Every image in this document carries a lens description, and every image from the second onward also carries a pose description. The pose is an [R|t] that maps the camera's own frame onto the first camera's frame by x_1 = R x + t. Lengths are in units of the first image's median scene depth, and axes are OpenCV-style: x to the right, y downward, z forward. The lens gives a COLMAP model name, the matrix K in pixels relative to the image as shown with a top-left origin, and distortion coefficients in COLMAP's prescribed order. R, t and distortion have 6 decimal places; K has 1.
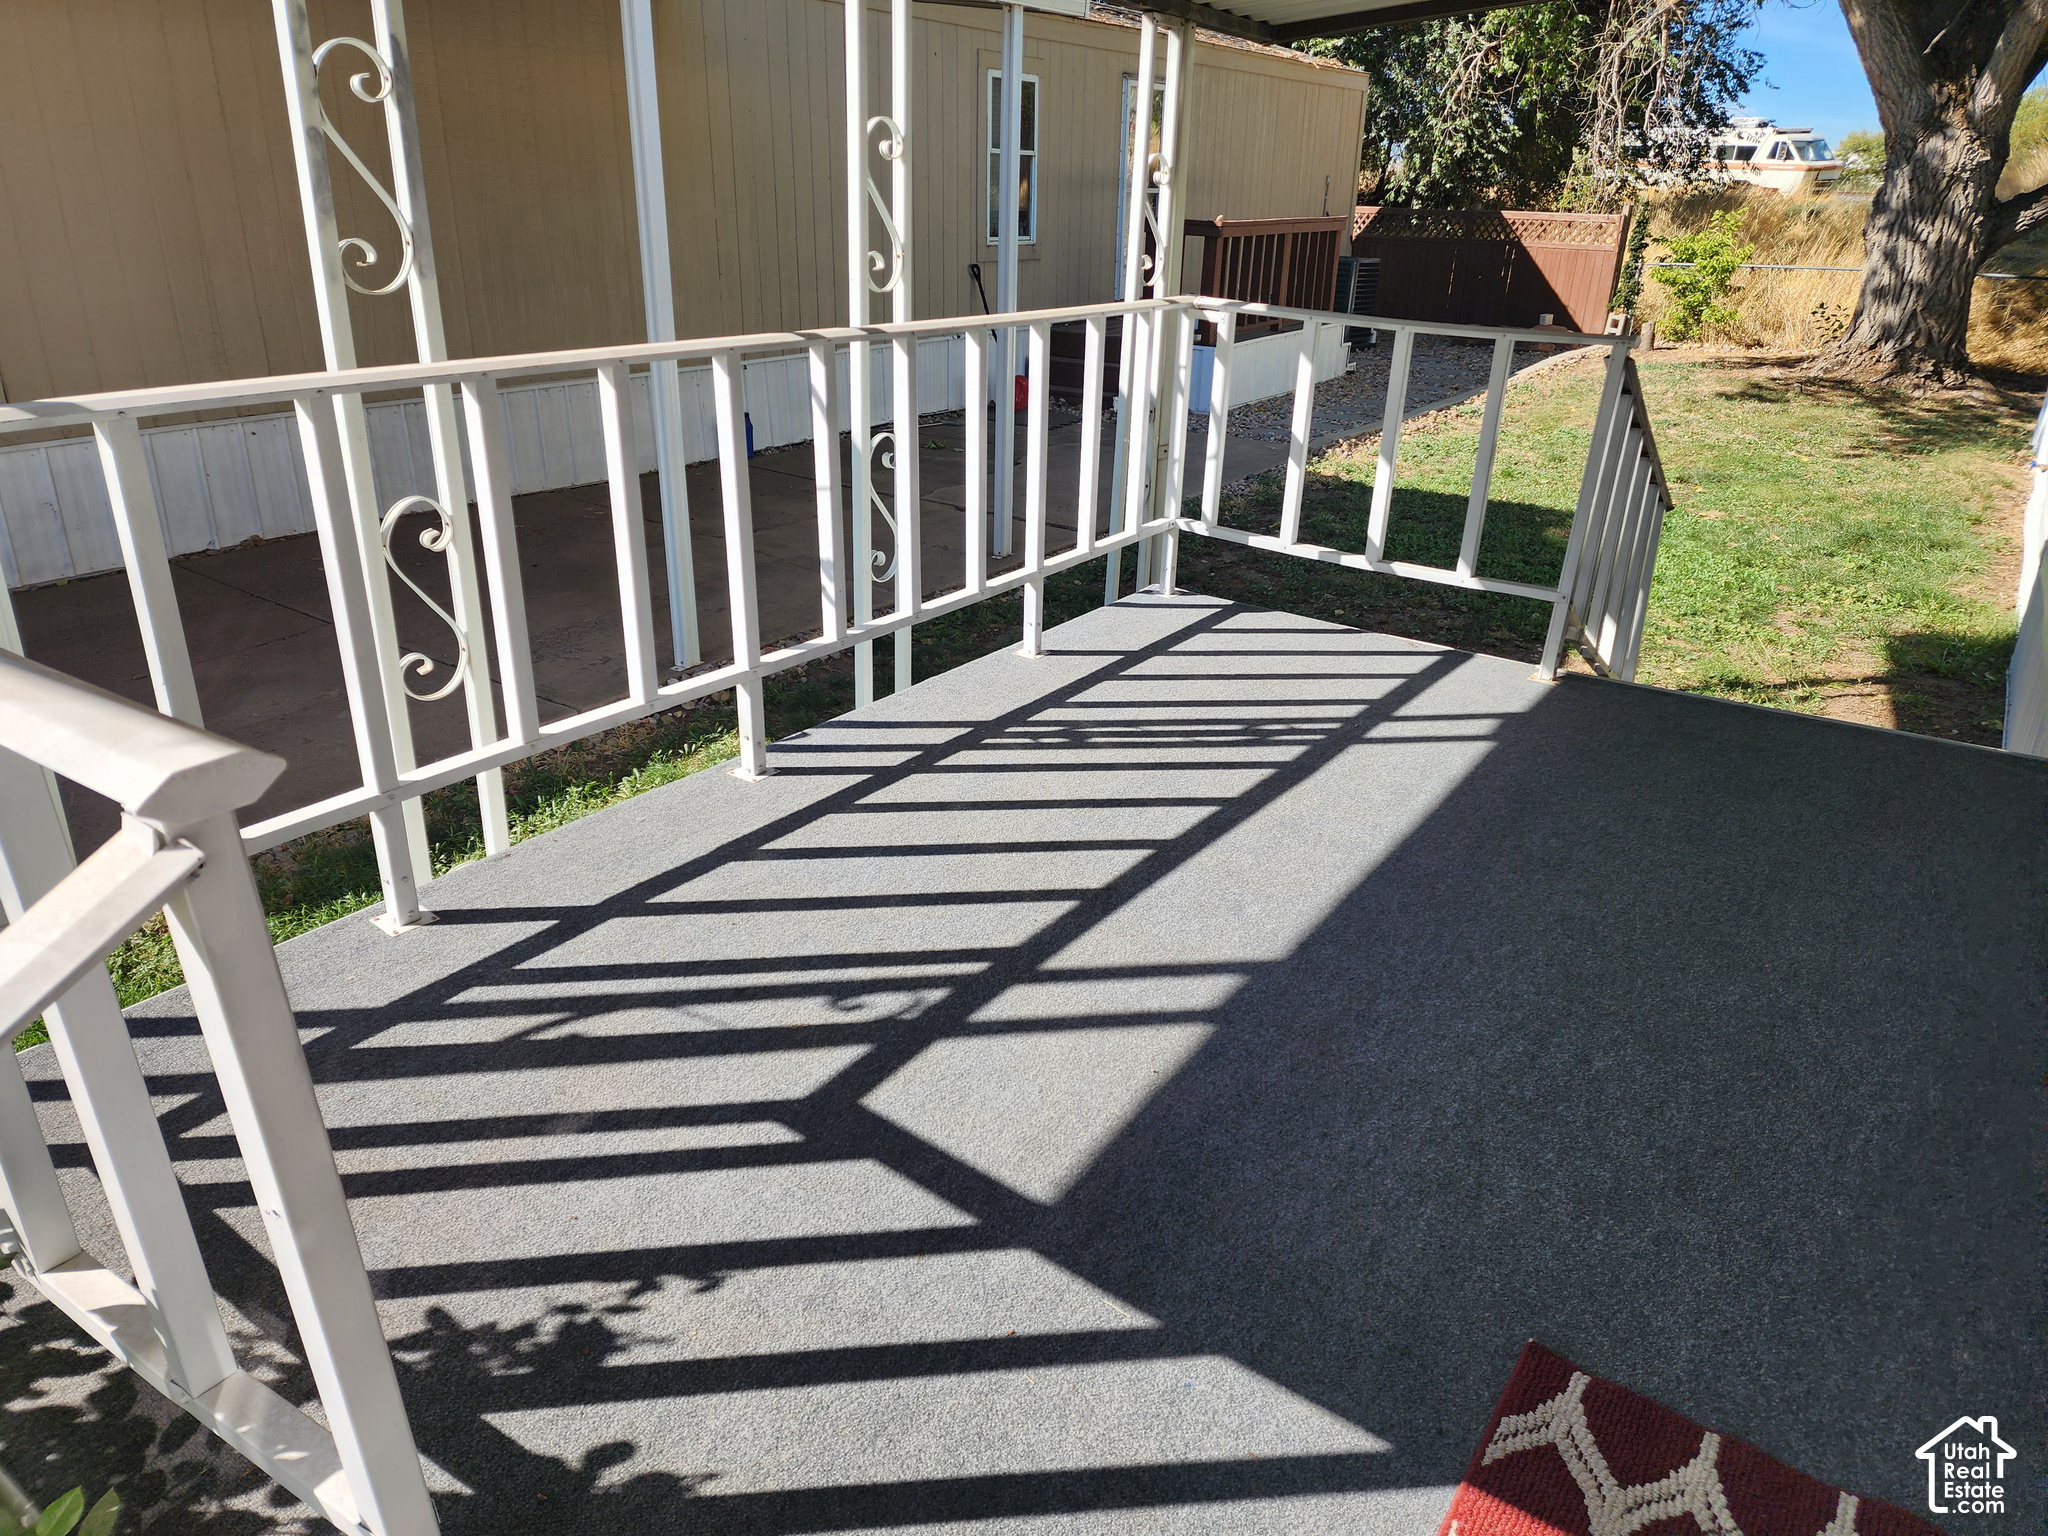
lens RADIAL K [[1357.3, 0, 1024.0], [0, 1357.3, 768.0], [0, 0, 1]] dist [0.001436, 0.000433]
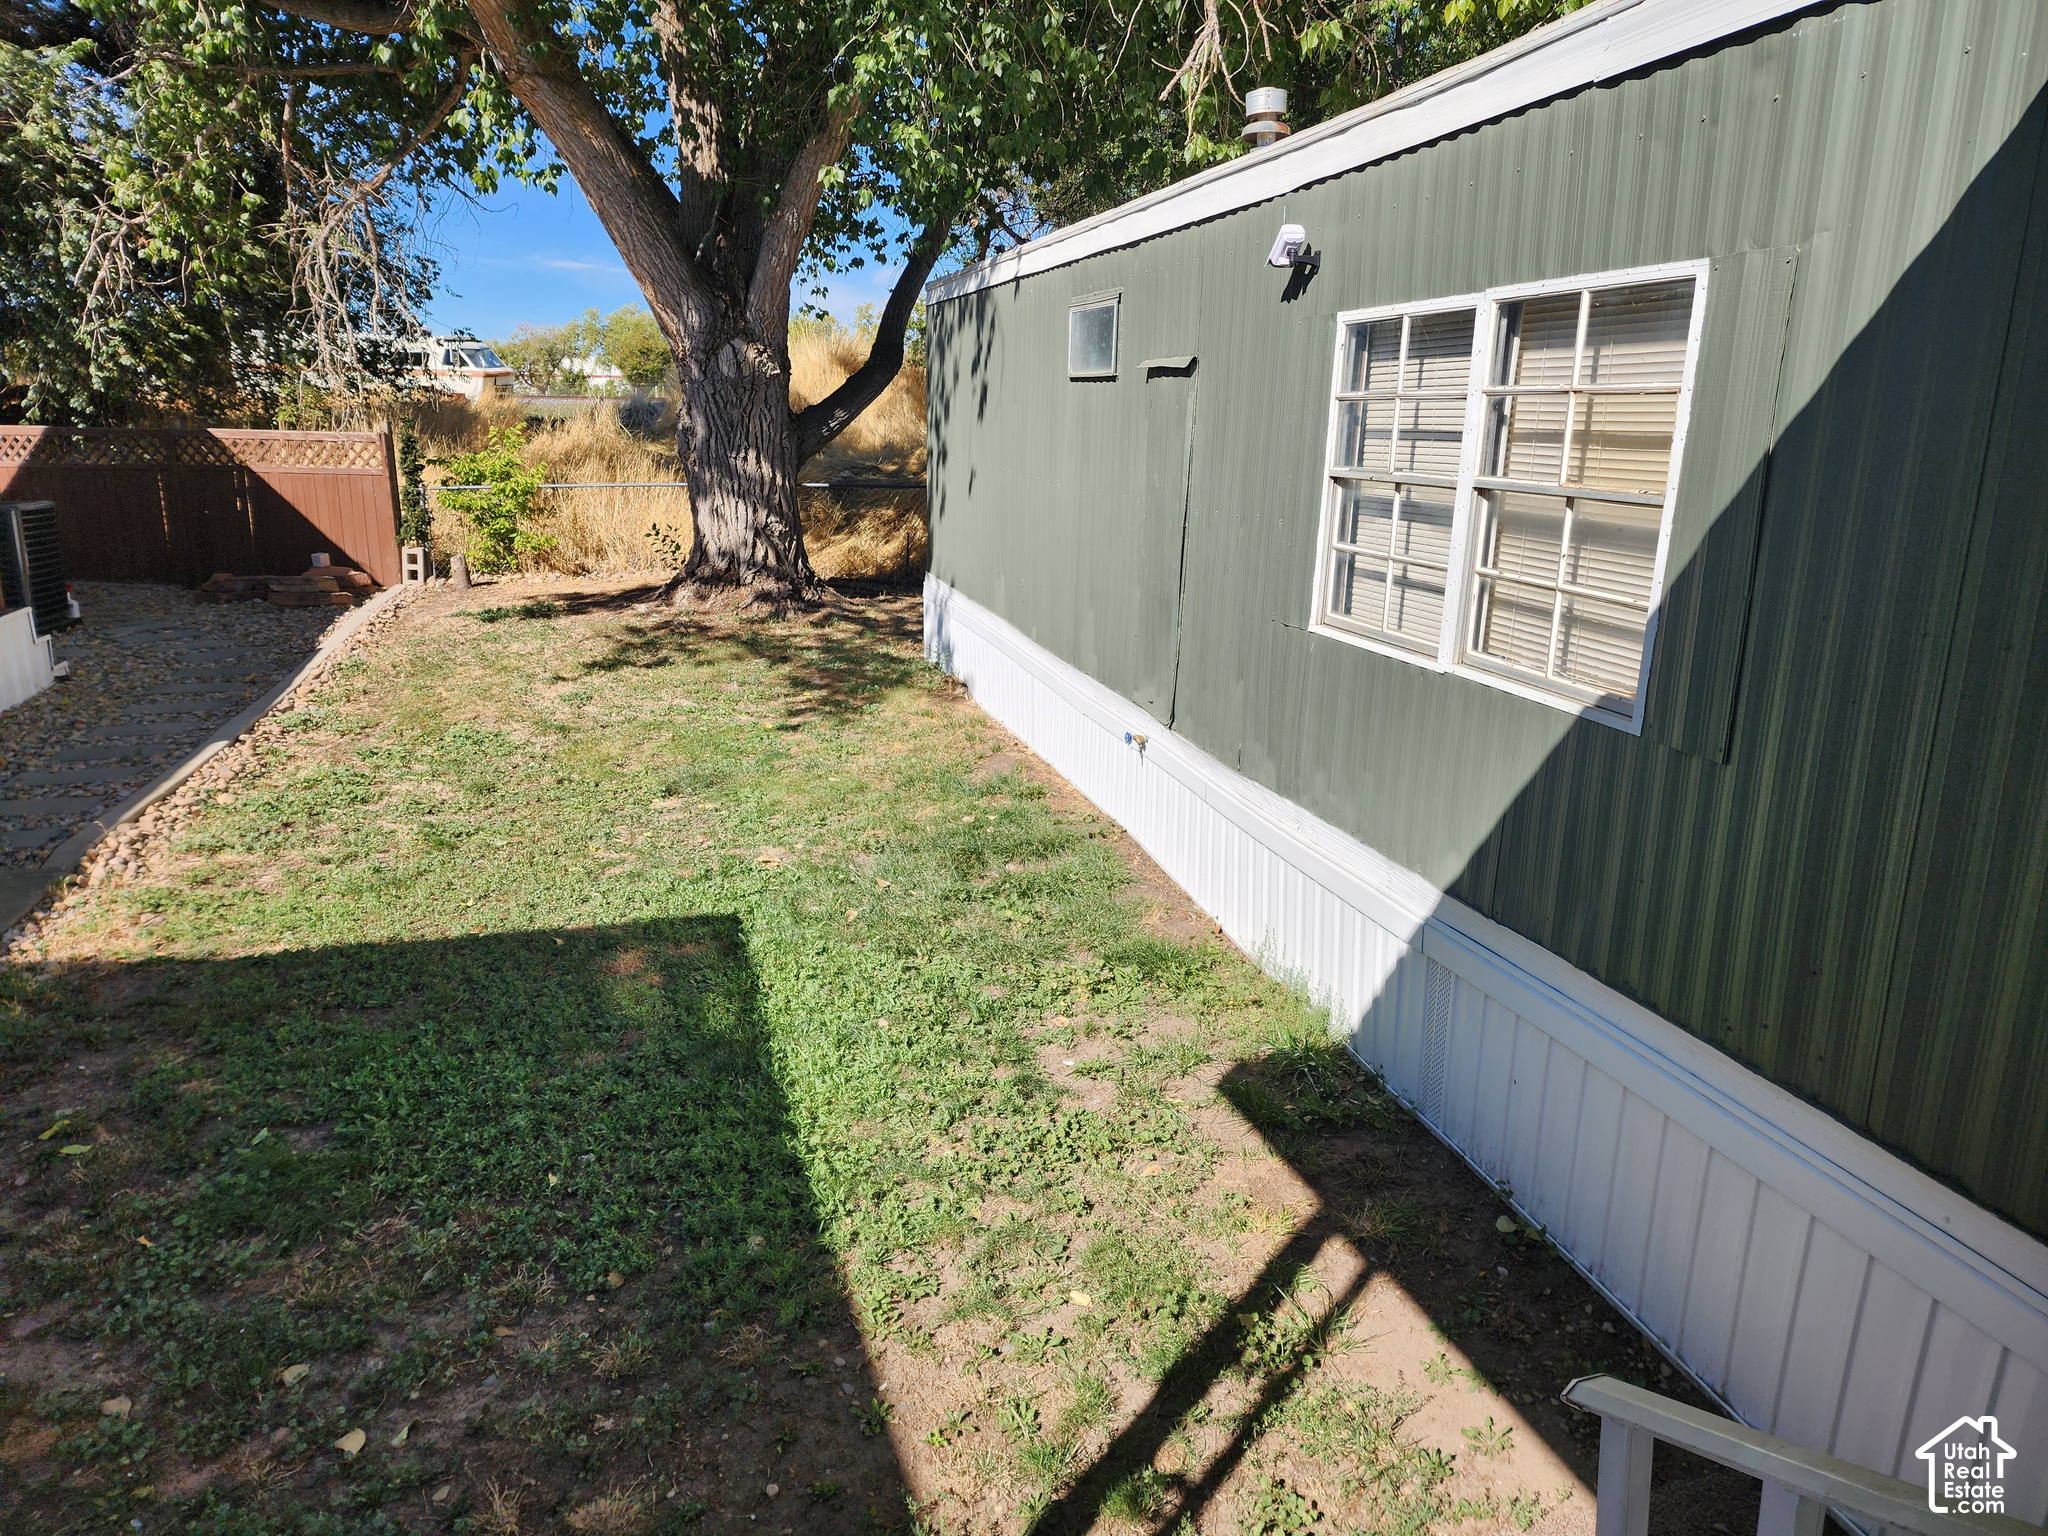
lens RADIAL K [[1357.3, 0, 1024.0], [0, 1357.3, 768.0], [0, 0, 1]] dist [0.001436, 0.000433]
pose [[0.640247, -0.207396, 0.739642, 0.039960], [0.302494, 0.953136, 0.005416, -0.100756], [-0.706102, 0.220270, 0.672979, 0.217269]]
